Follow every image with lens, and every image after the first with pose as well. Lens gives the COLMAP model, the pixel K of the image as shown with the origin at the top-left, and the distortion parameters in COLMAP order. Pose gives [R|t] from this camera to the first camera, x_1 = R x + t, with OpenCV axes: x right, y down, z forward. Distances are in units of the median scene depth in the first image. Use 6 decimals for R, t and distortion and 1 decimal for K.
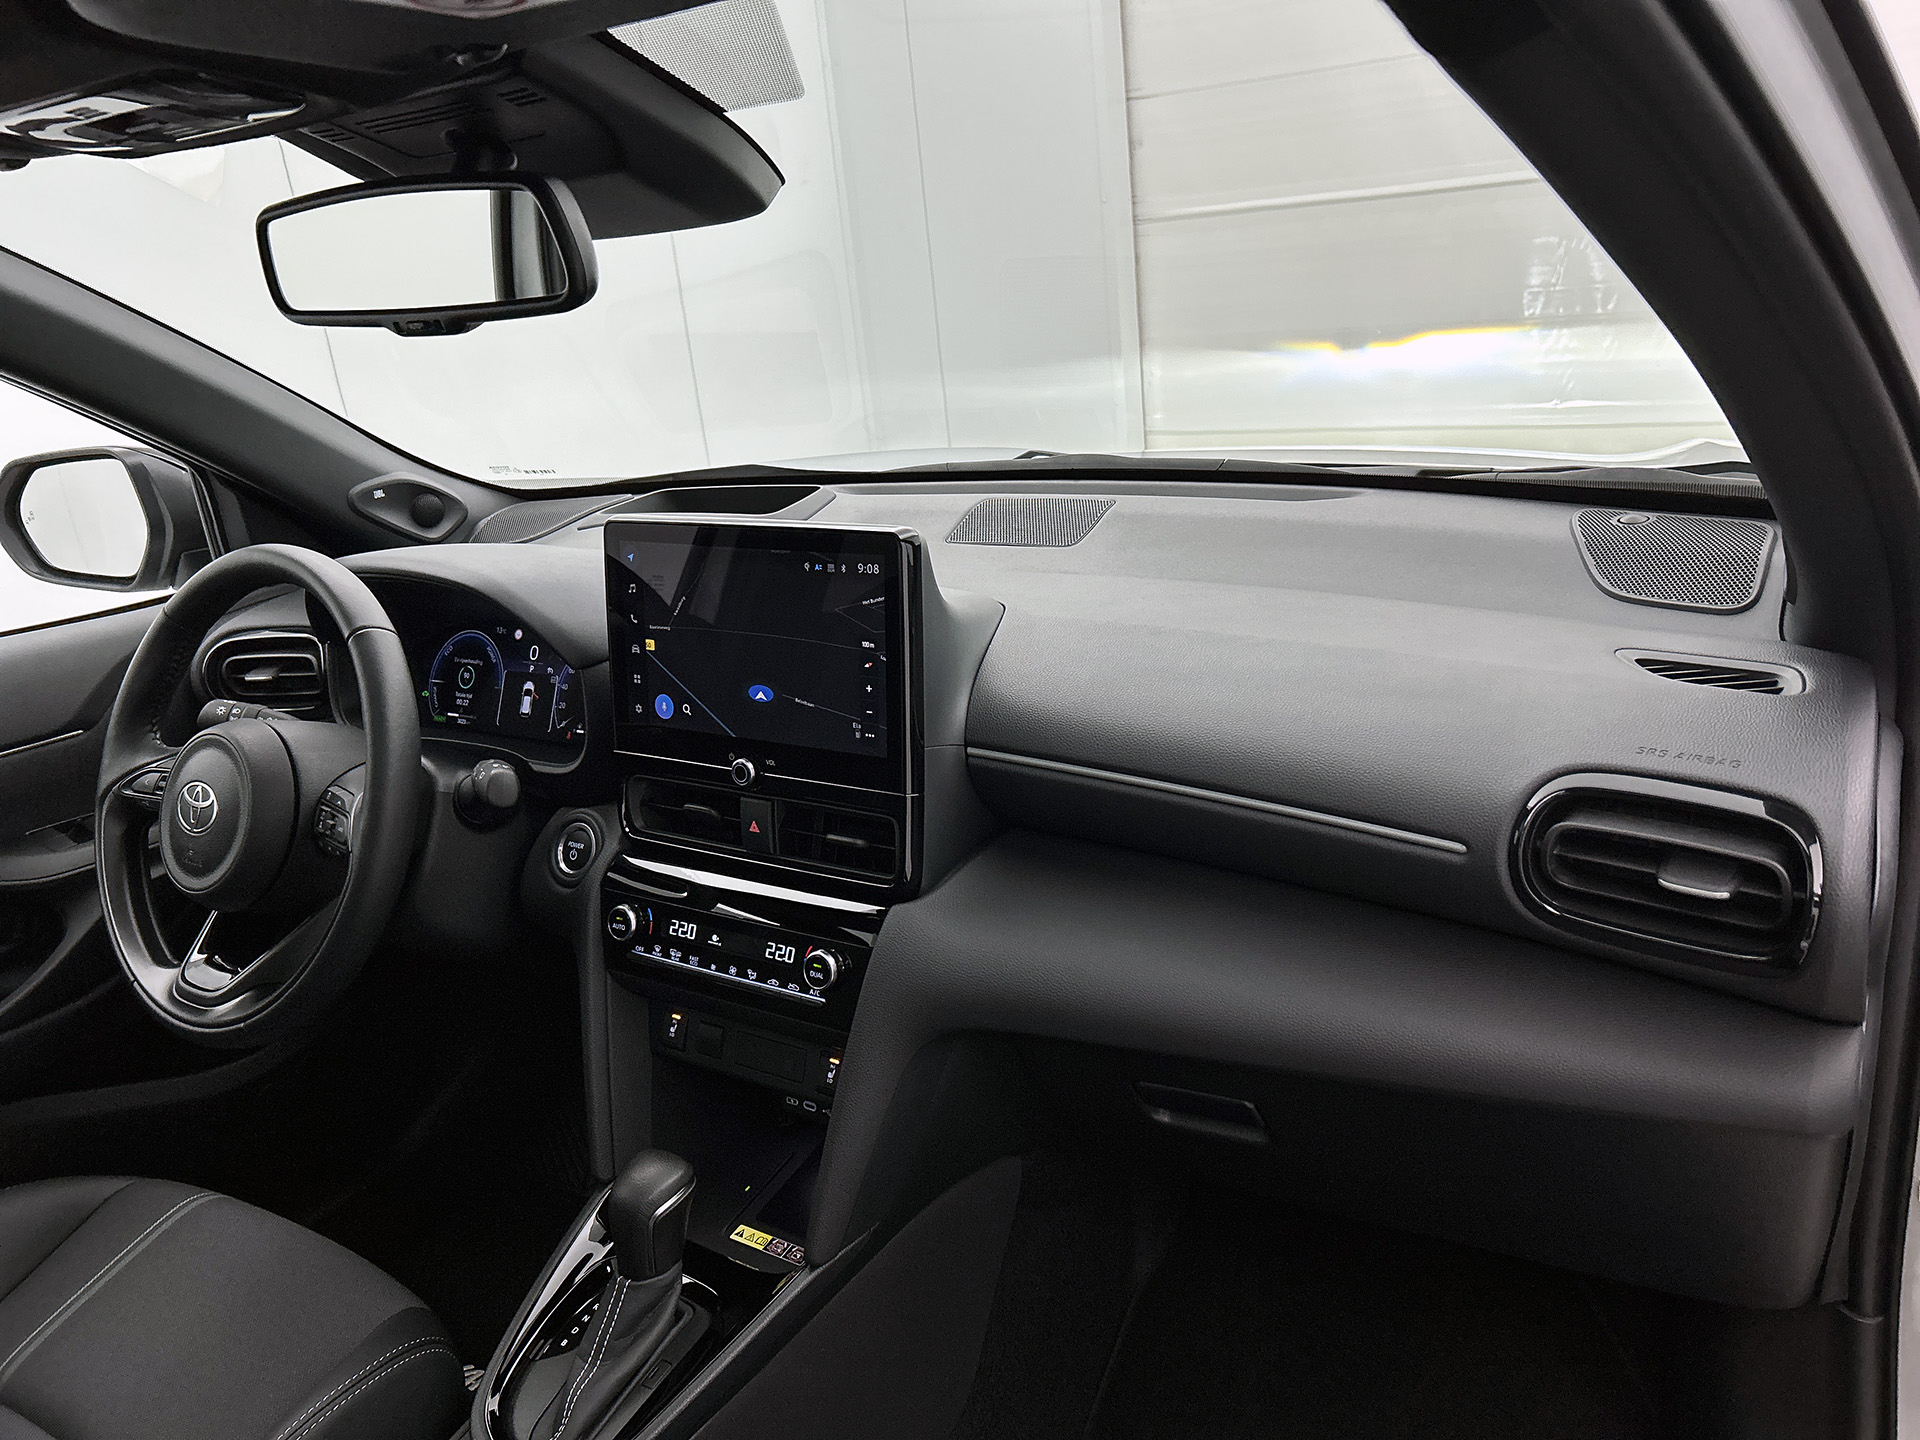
lens RADIAL K [[1449.6, 0, 954.6], [0, 1449.6, 721.0], [0, 0, 1]] dist [0.048369, -0.052281]
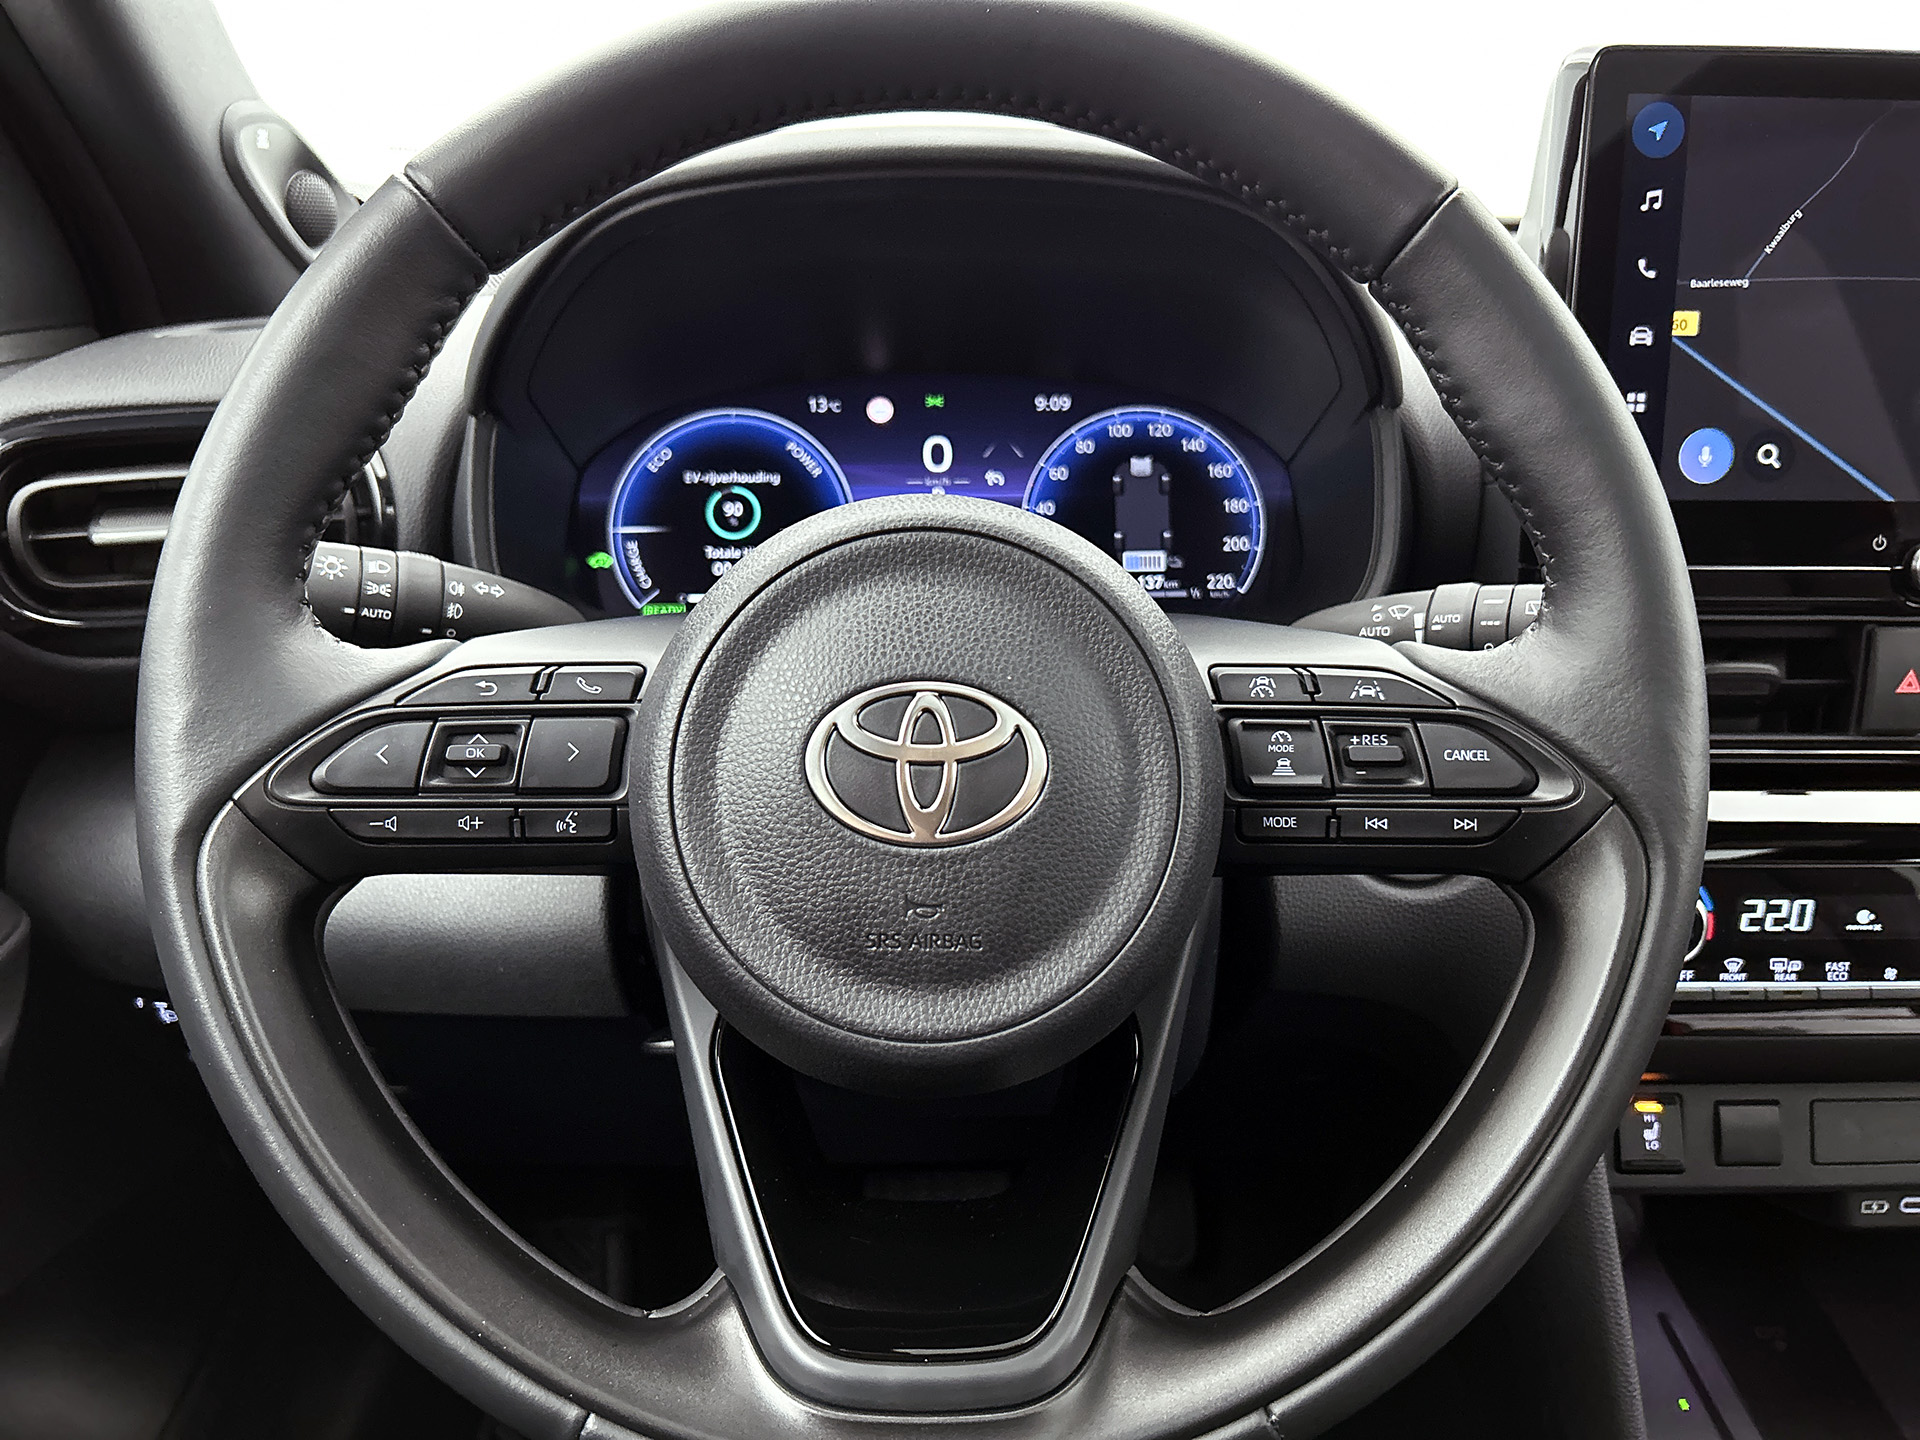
lens RADIAL K [[1468.0, 0, 960.0], [0, 1468.0, 720.0], [0, 0, 1]] dist [0.142298, -0.341442]
pose [[0.821344, -0.083968, 0.564219, -0.684586], [0.101637, 0.994822, 0.000097, 0.051234], [-0.561306, 0.057266, 0.825625, 0.744256]]
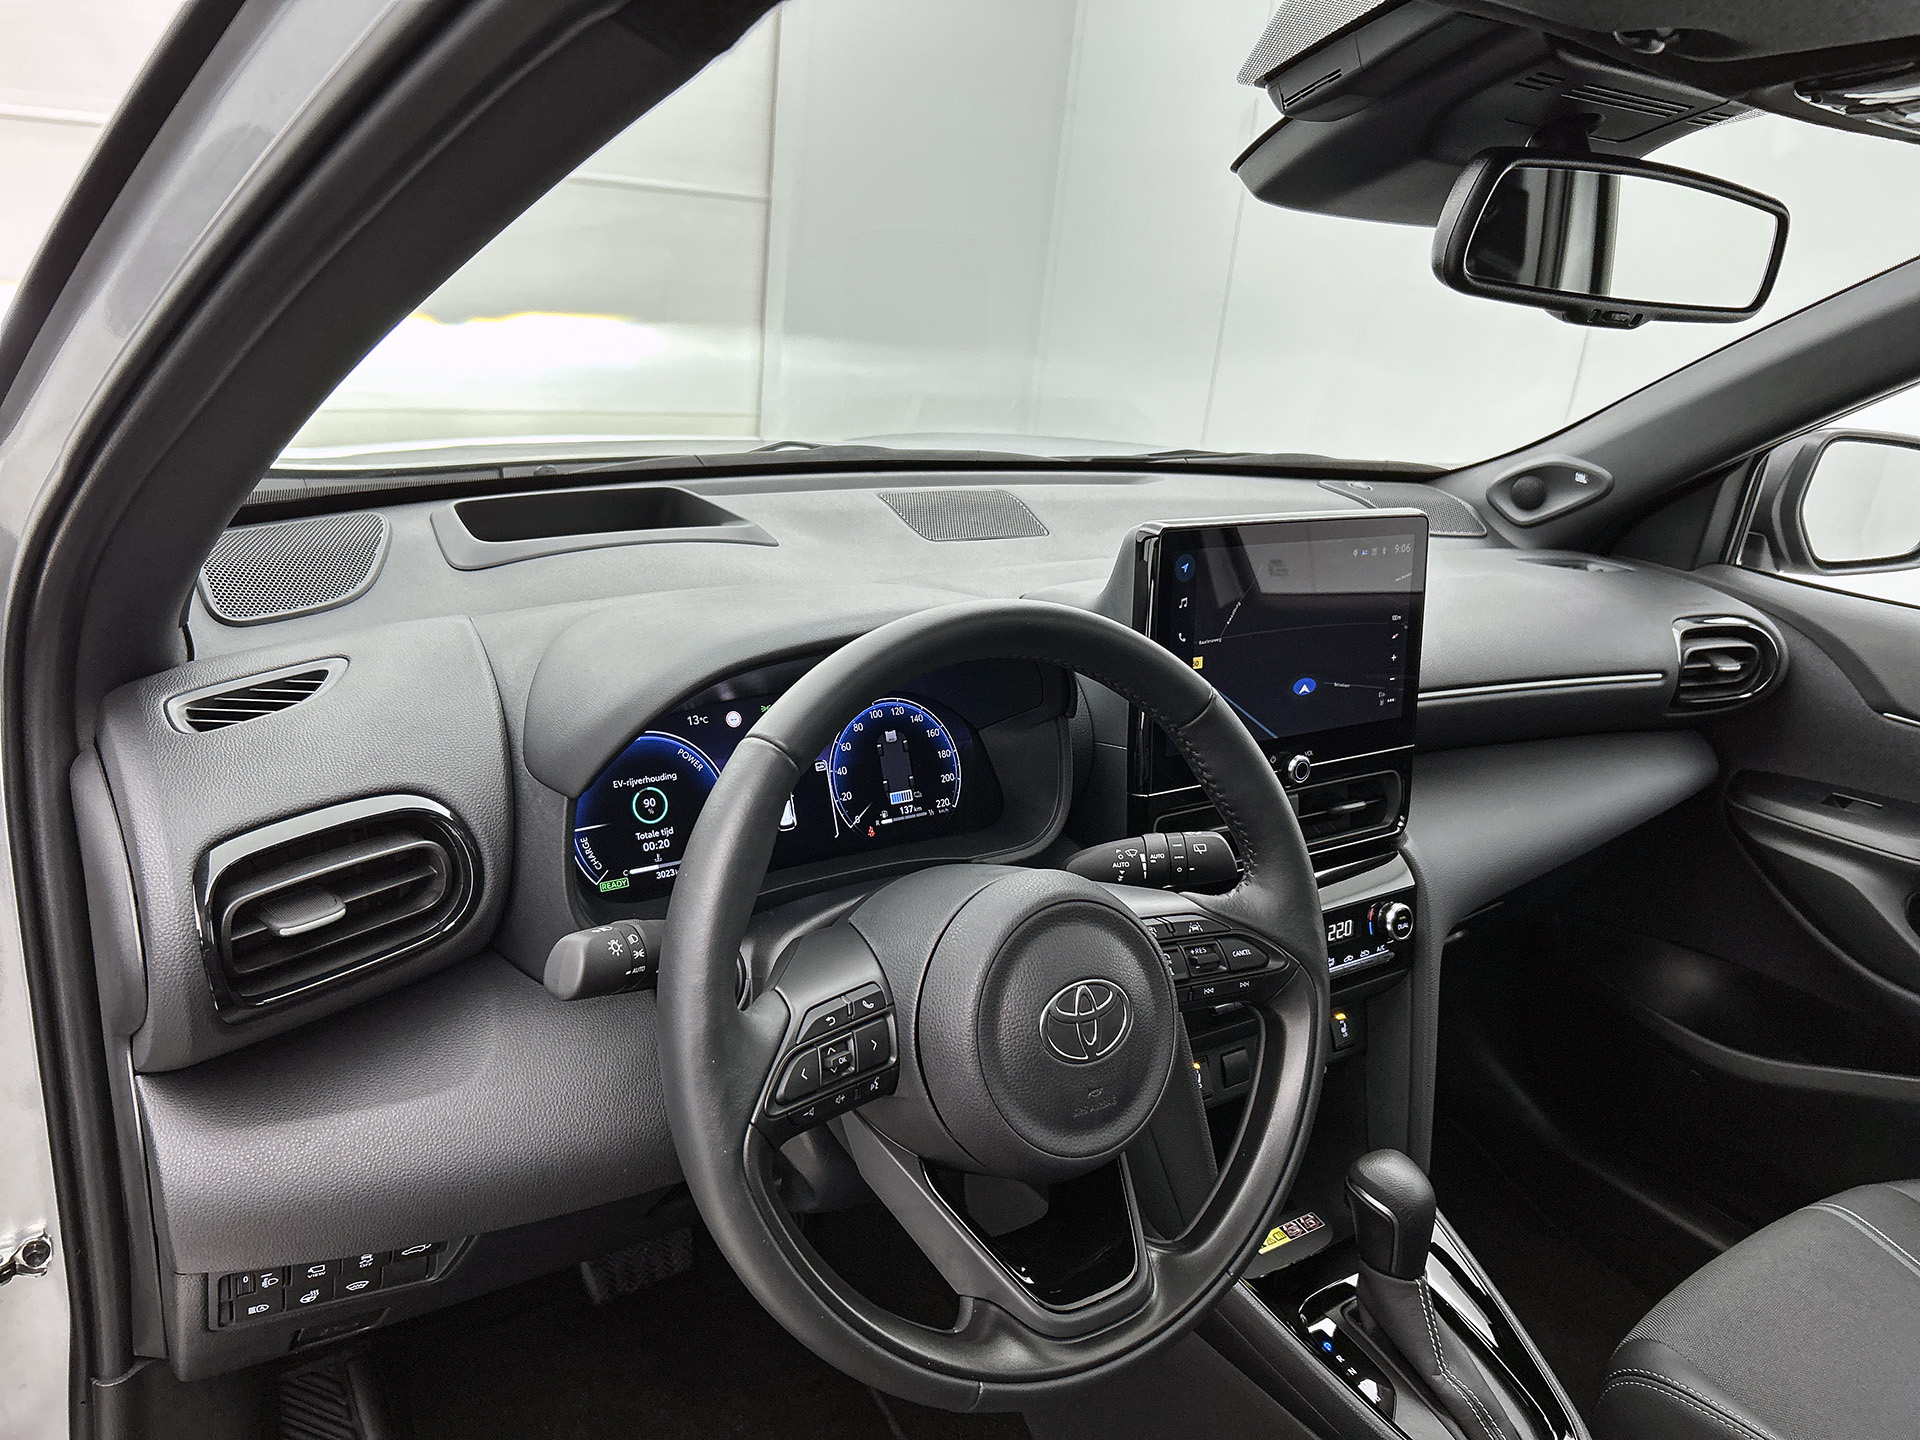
lens RADIAL K [[1440.2, 0, 965.5], [0, 1440.2, 723.2], [0, 0, 1]] dist [0.135682, -0.248958]
pose [[0.360849, -0.182264, 0.914641, -1.084518], [0.172128, 0.976885, 0.126758, -0.153894], [-0.916602, 0.111695, 0.383881, 0.795273]]
